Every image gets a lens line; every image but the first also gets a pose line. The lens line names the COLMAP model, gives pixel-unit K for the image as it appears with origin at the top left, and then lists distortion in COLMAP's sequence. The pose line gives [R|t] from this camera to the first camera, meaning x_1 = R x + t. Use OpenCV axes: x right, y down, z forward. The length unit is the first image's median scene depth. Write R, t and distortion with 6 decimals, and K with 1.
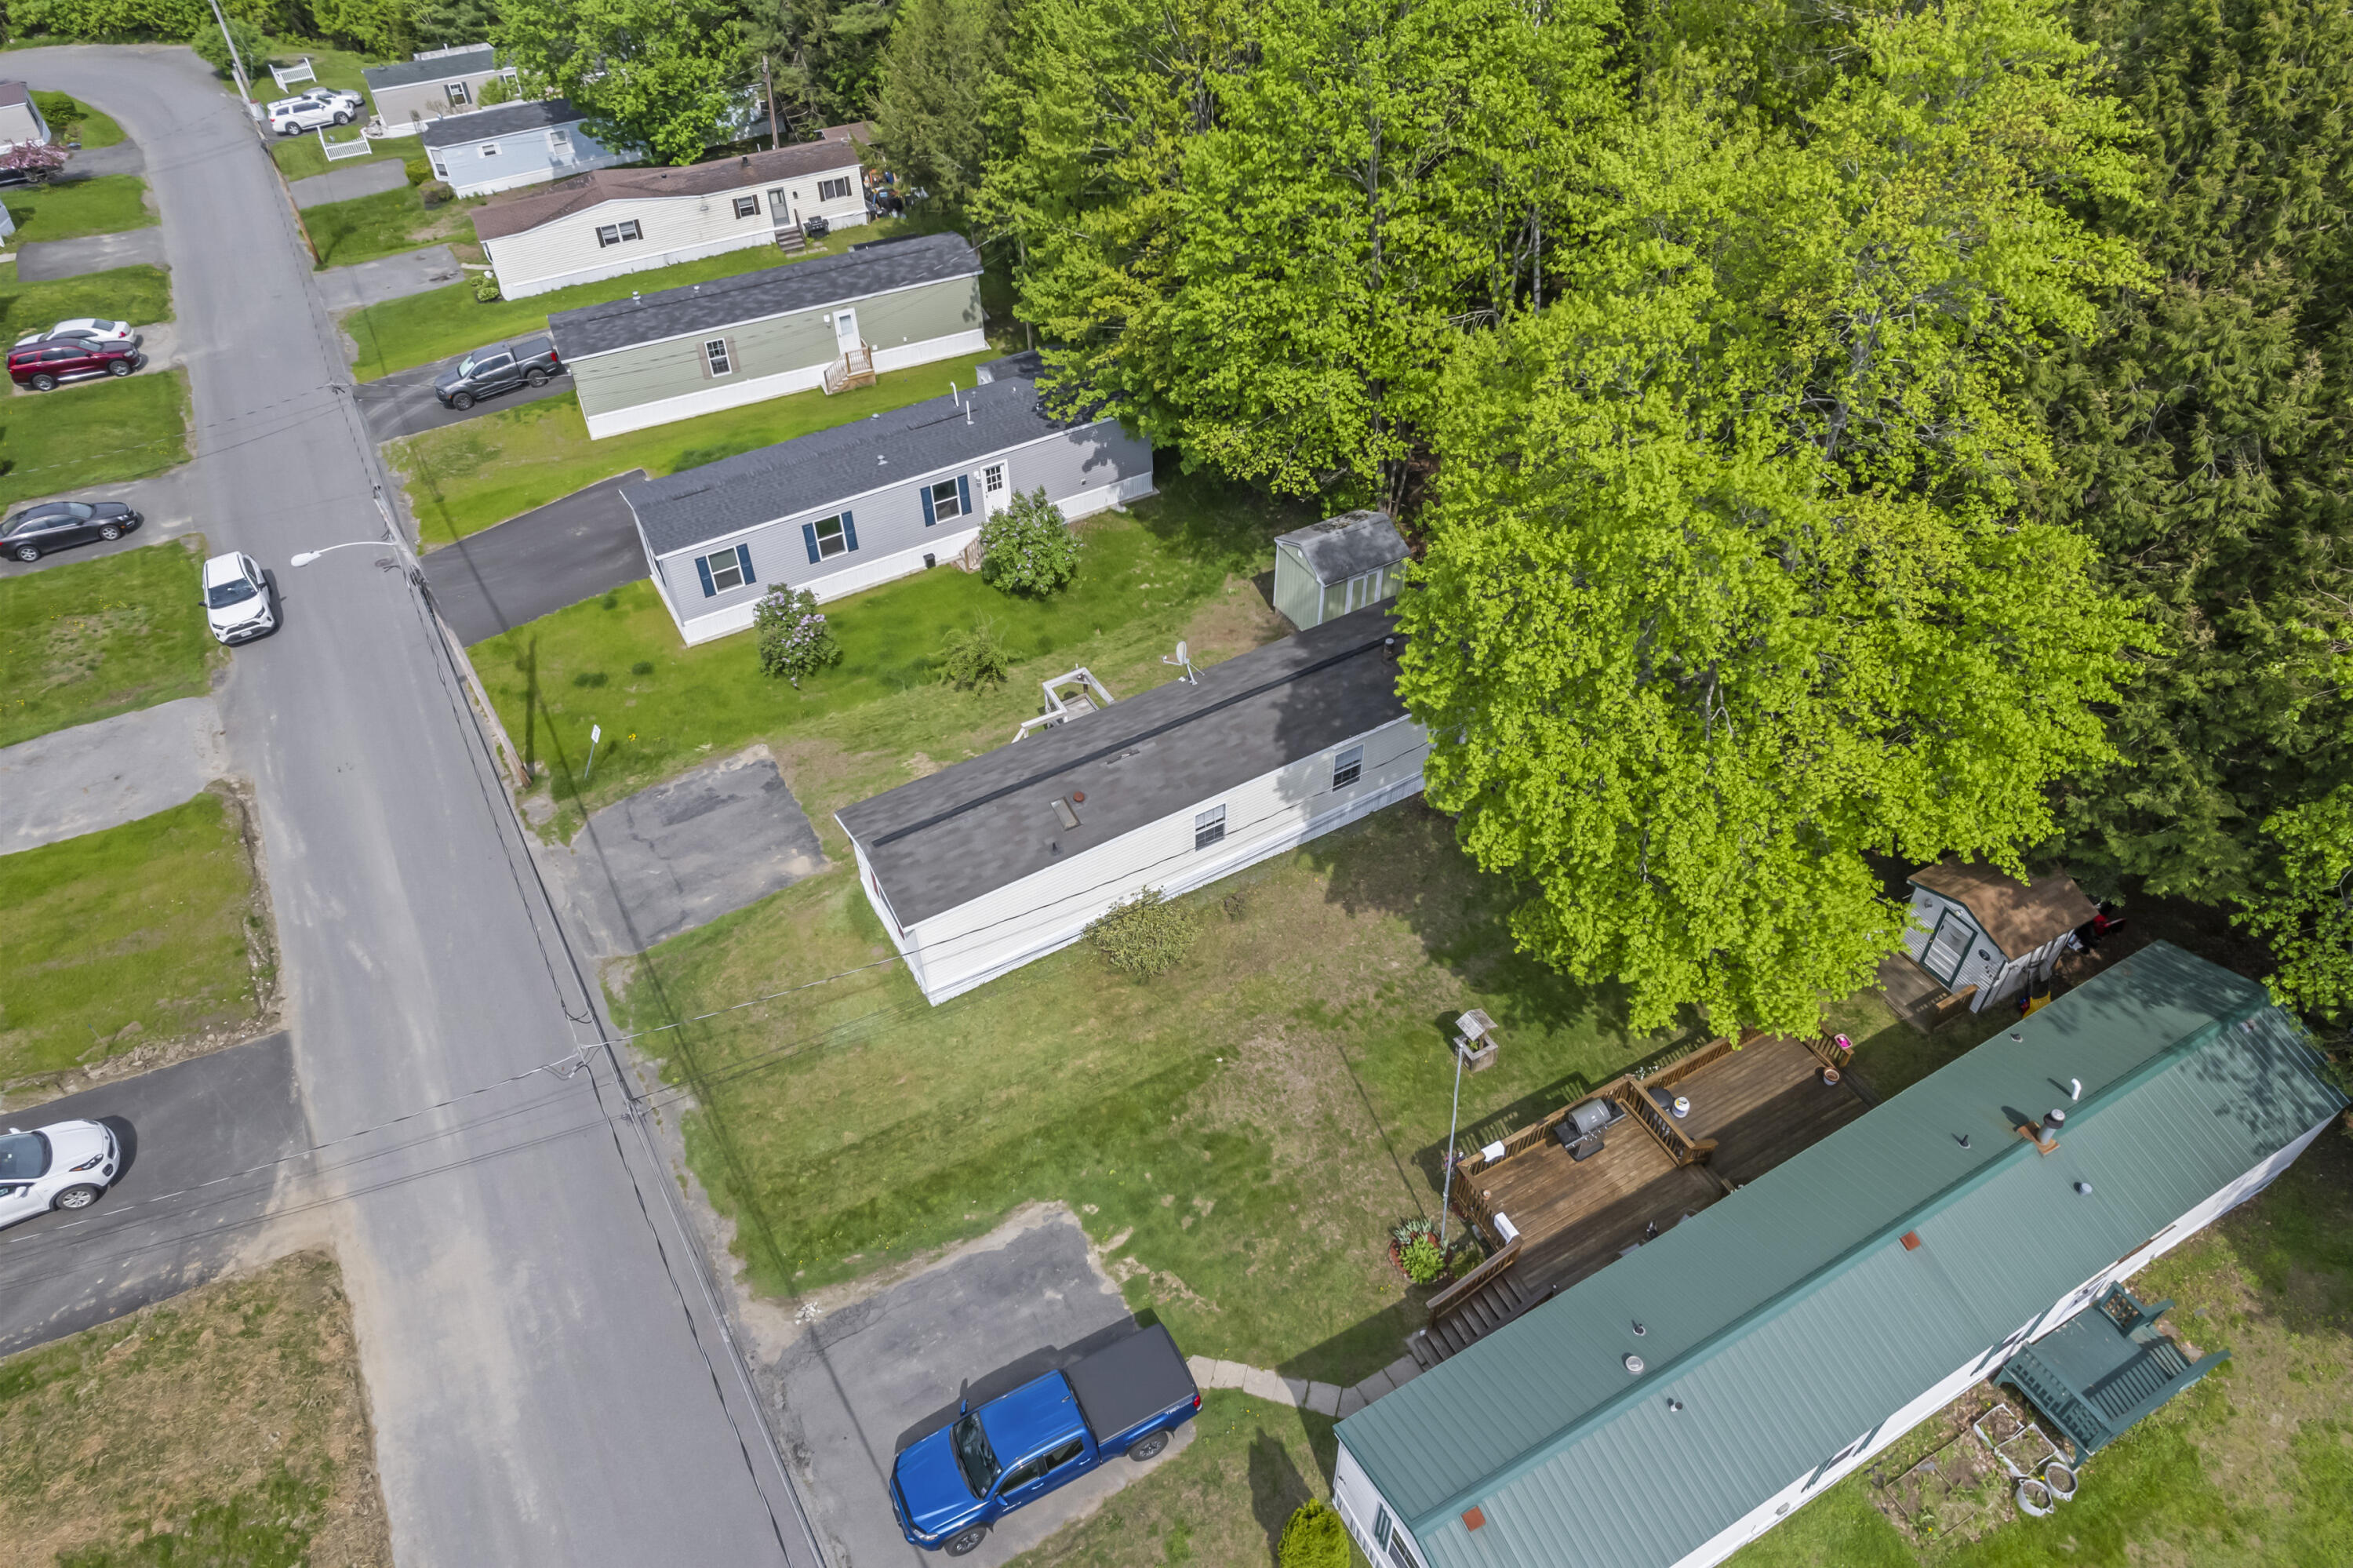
lens RADIAL K [[1497.5, 0, 1191.7], [0, 1497.5, 791.6], [0, 0, 1]] dist [-0.072093, 0.065243]
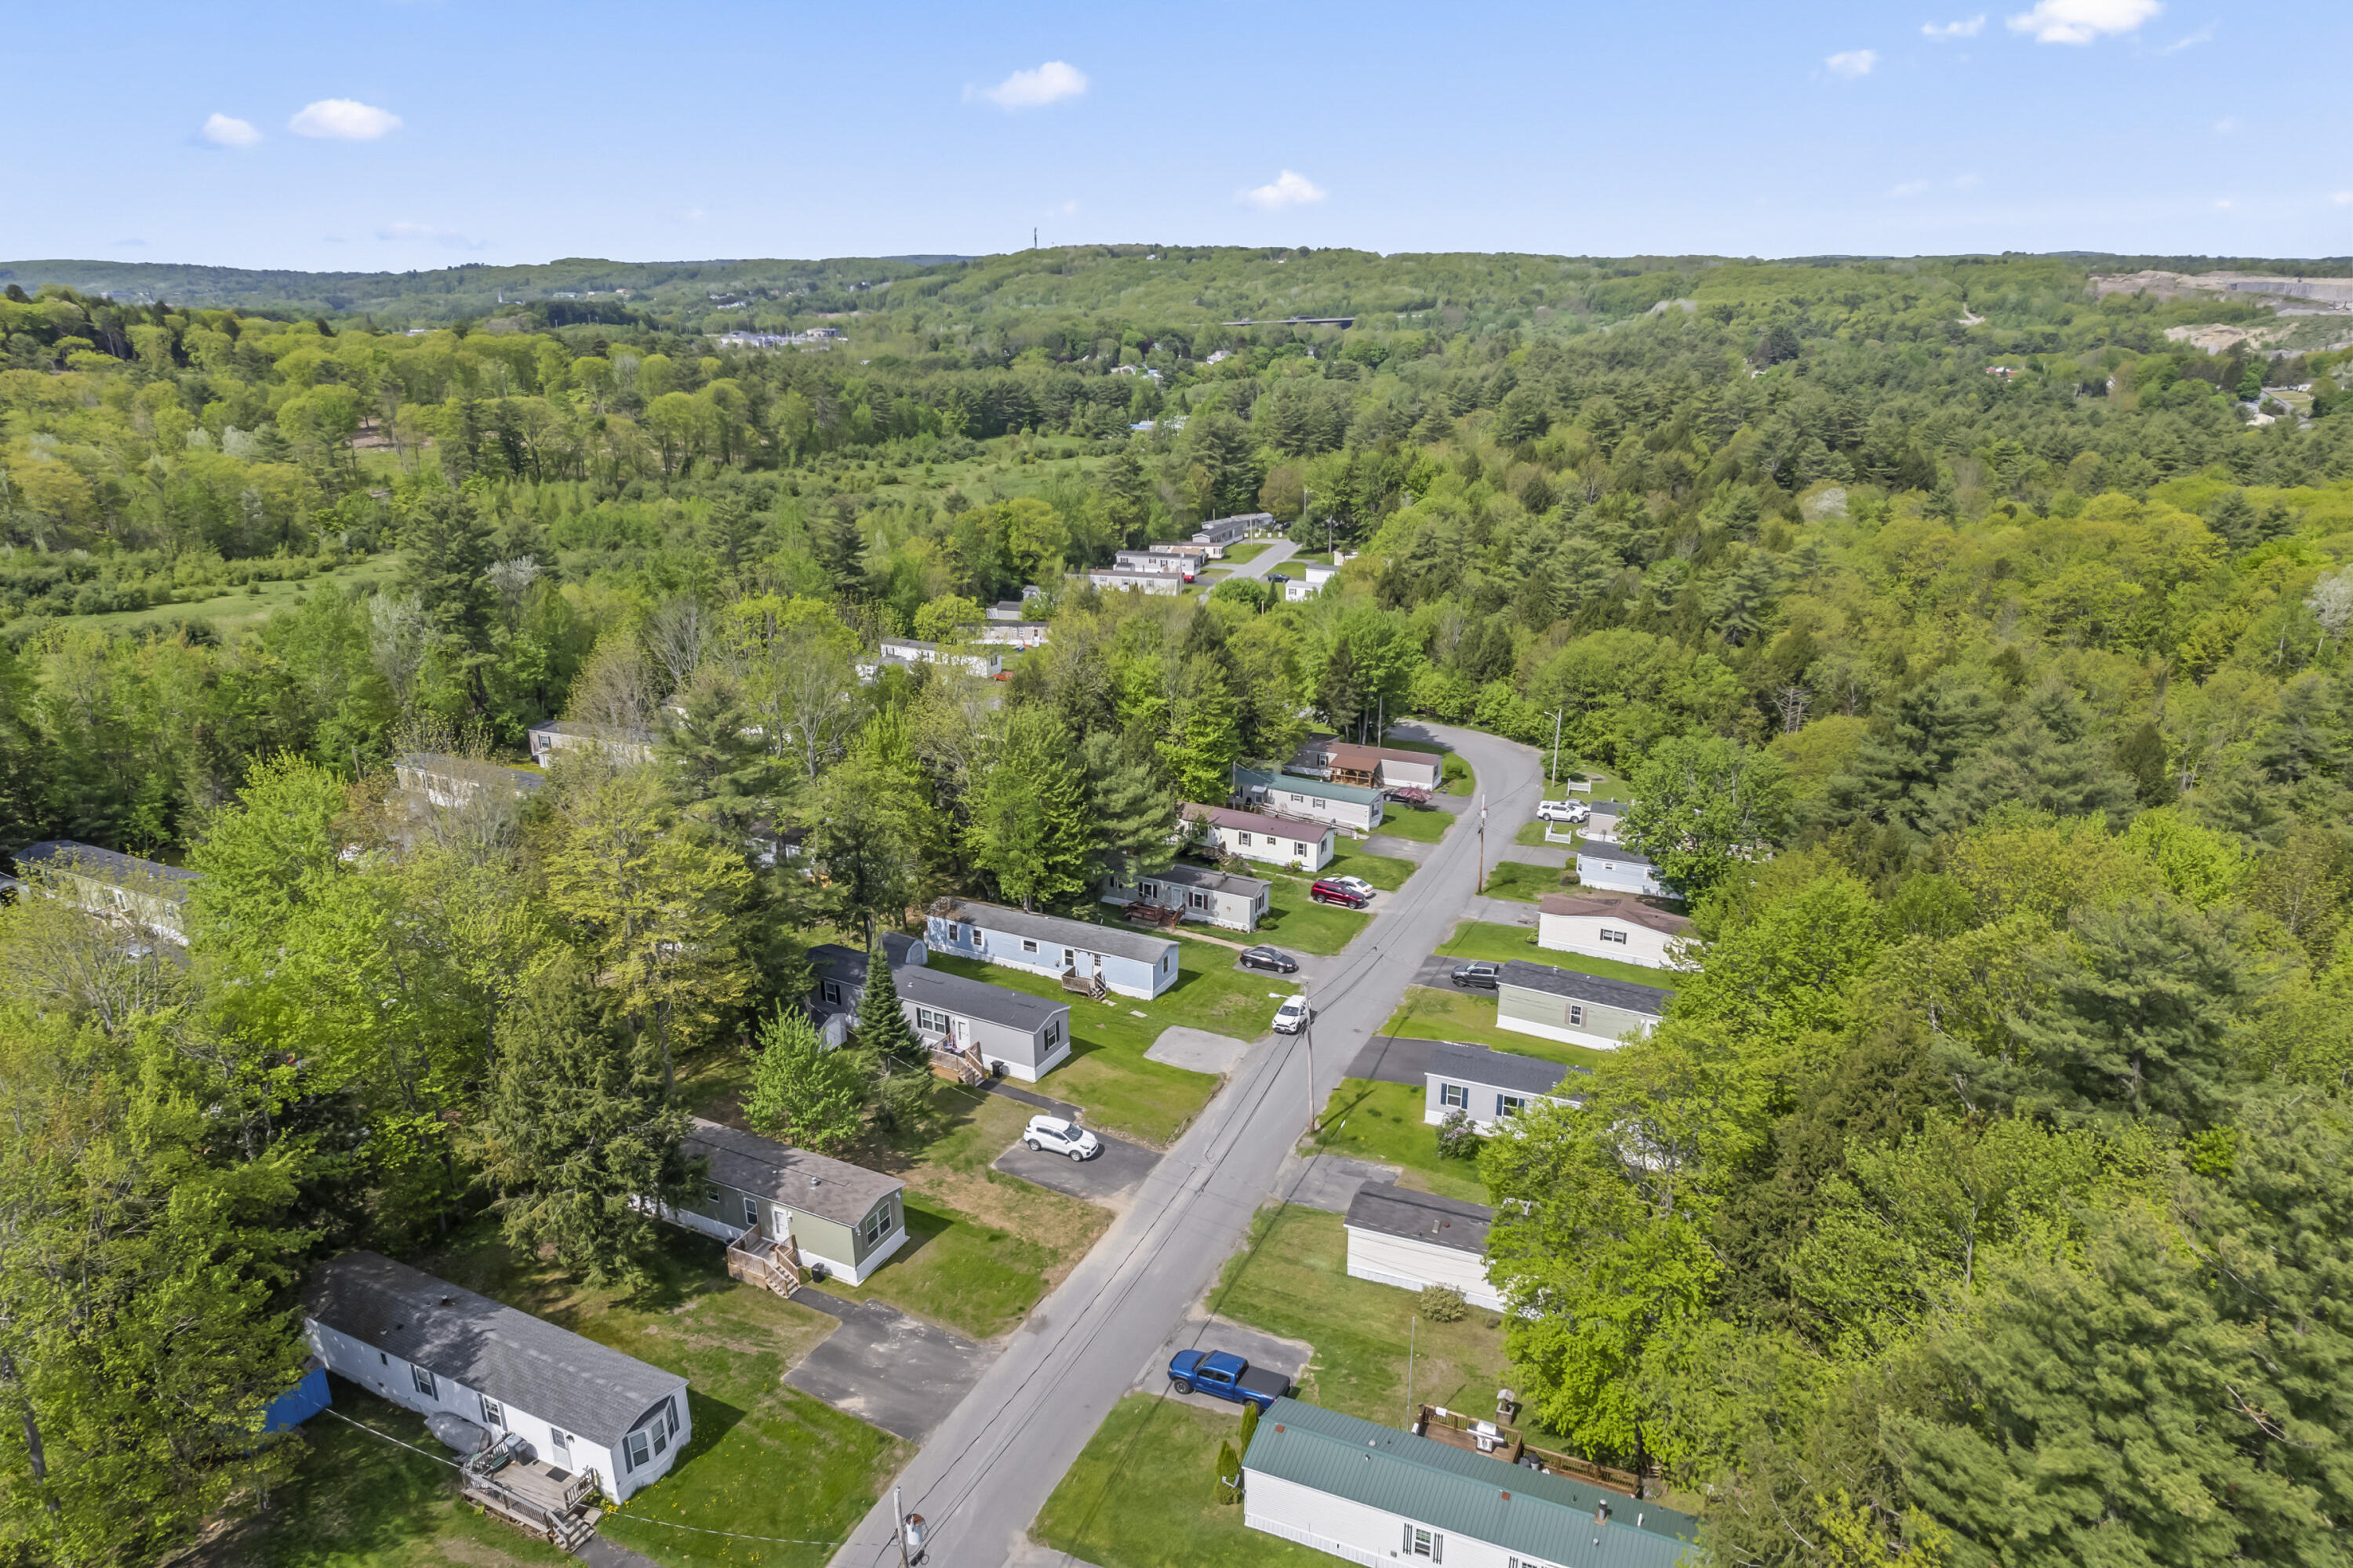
lens RADIAL K [[1497.5, 0, 1191.7], [0, 1497.5, 791.6], [0, 0, 1]] dist [-0.072093, 0.065243]
pose [[0.602227, 0.268182, -0.751931, 0.985770], [-0.559585, 0.813570, -0.158010, 0.034102], [0.569374, 0.515928, 0.640025, -0.774692]]
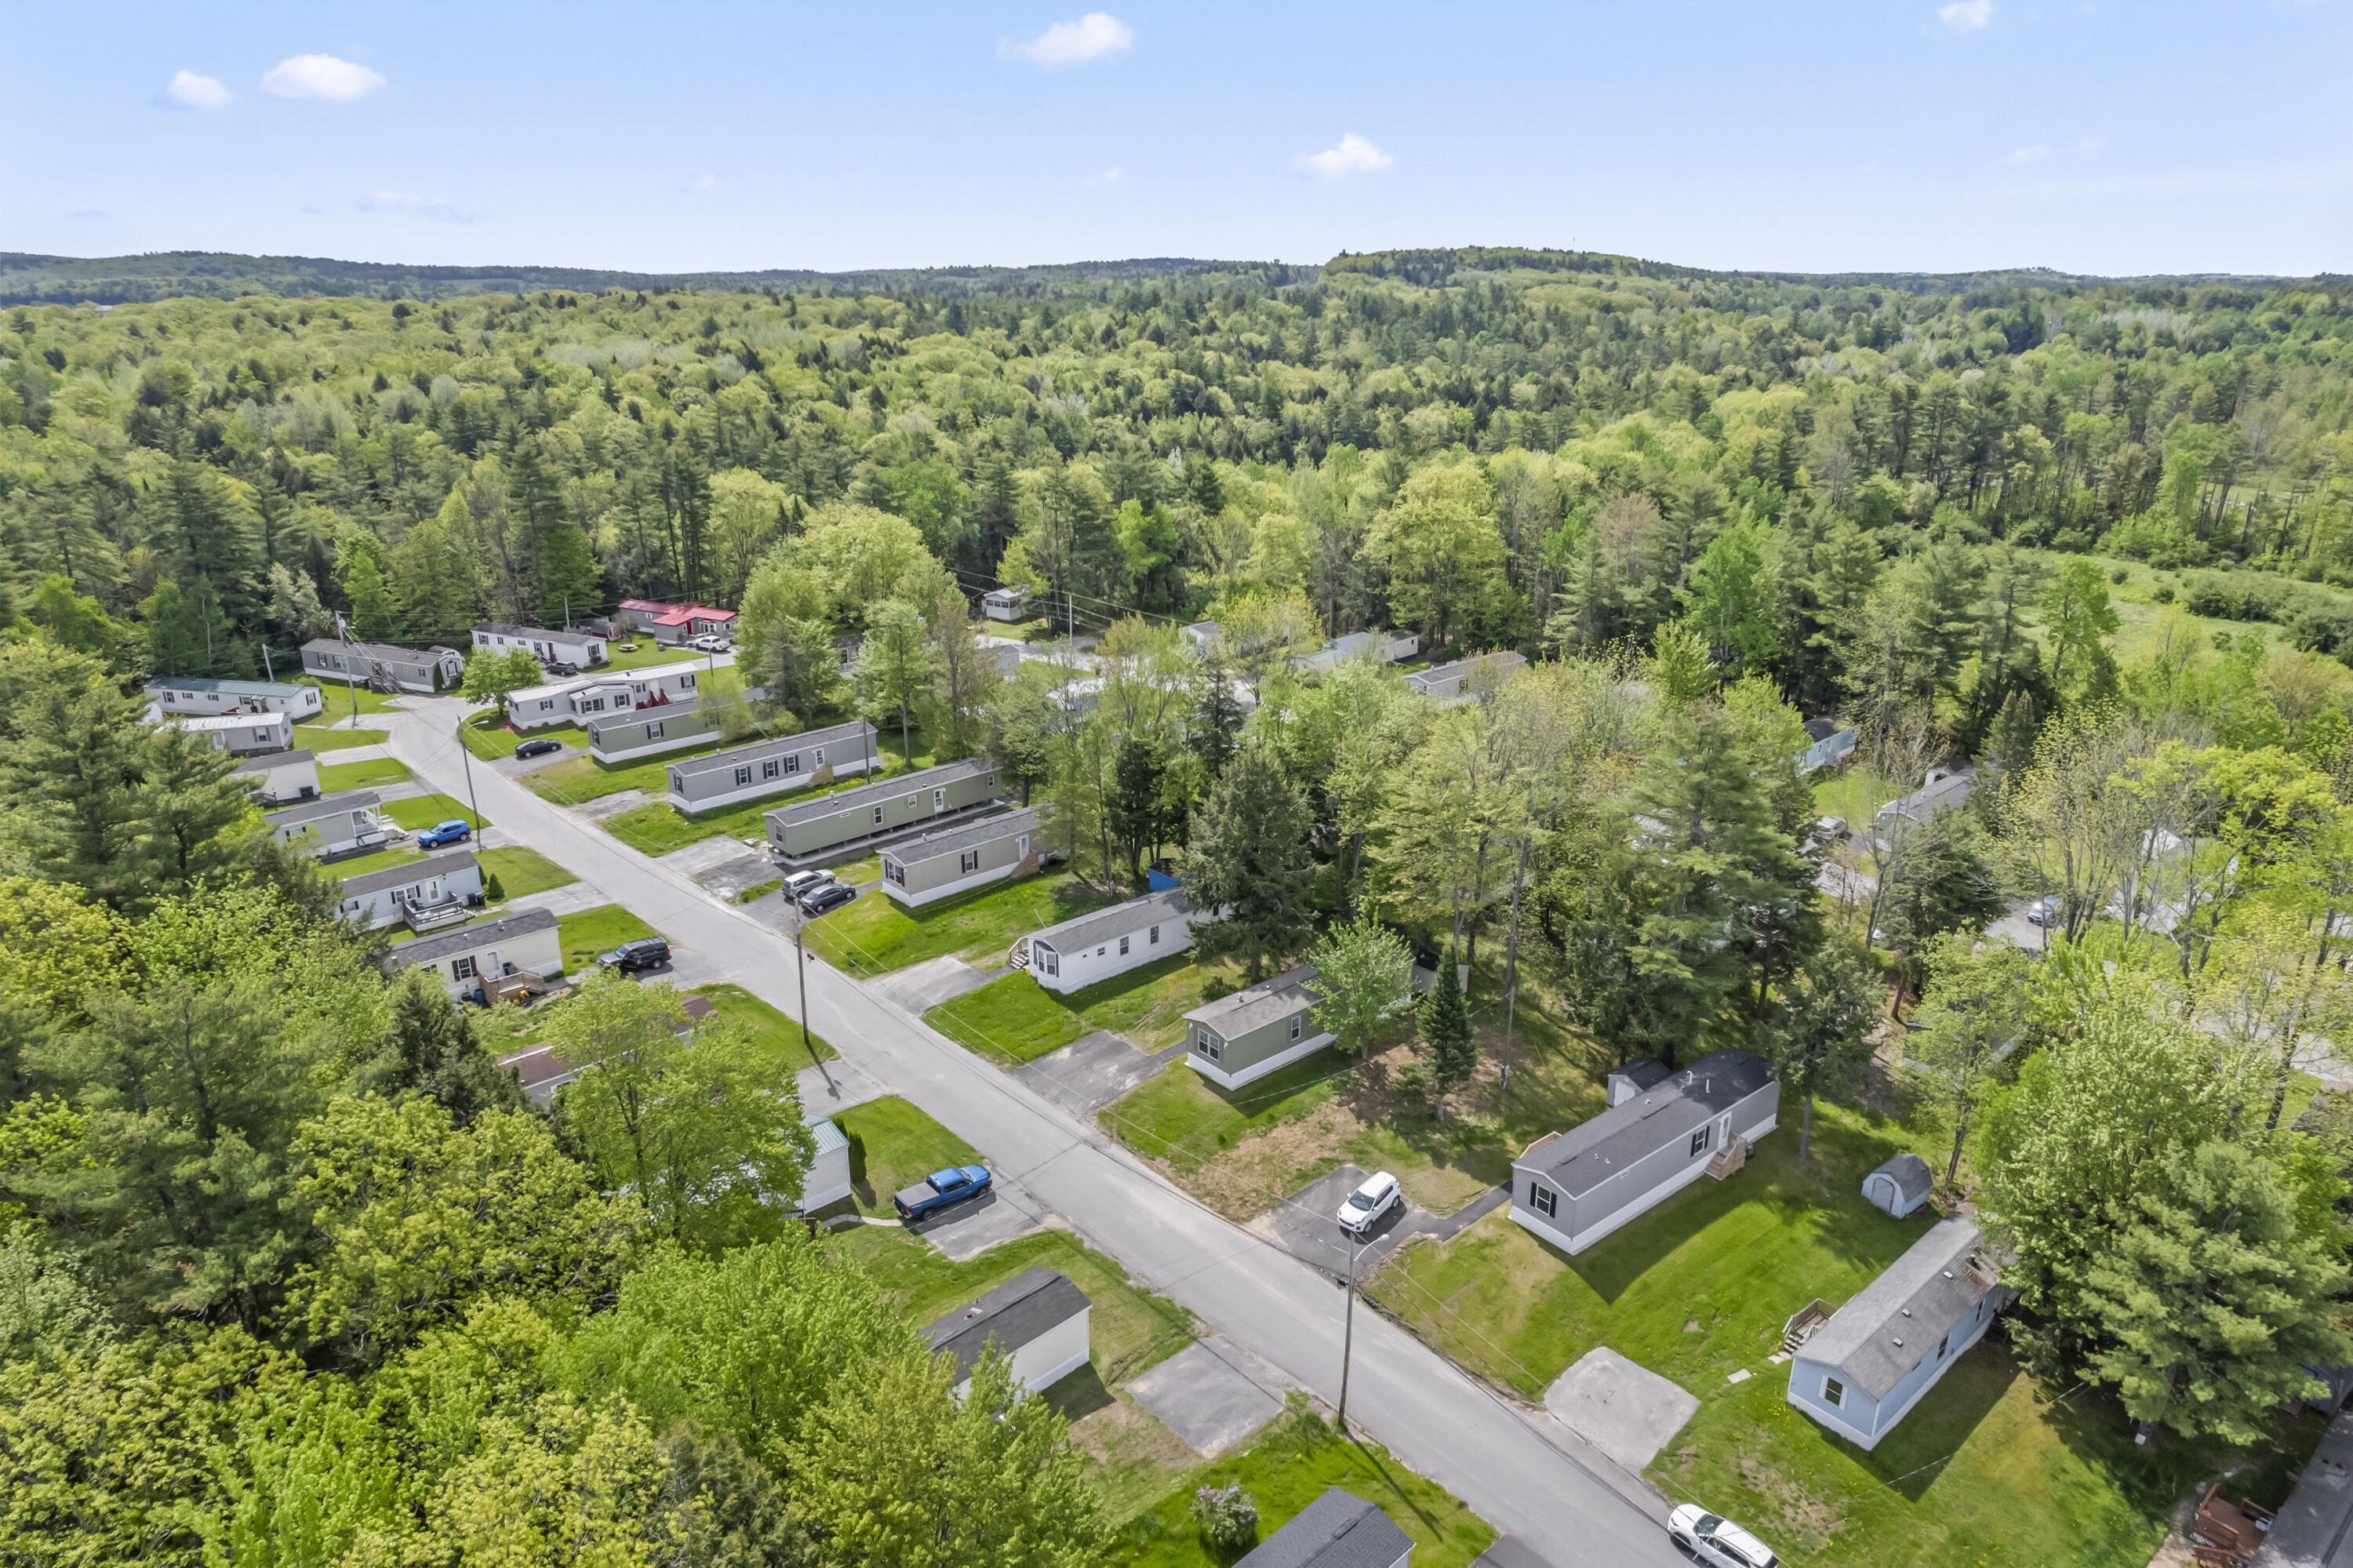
lens RADIAL K [[1497.5, 0, 1191.7], [0, 1497.5, 791.6], [0, 0, 1]] dist [-0.072093, 0.065243]
pose [[-0.971085, 0.080792, -0.224646, 0.021093], [-0.164088, 0.457607, 0.873883, -1.795050], [0.173403, 0.885477, -0.431118, 1.107887]]
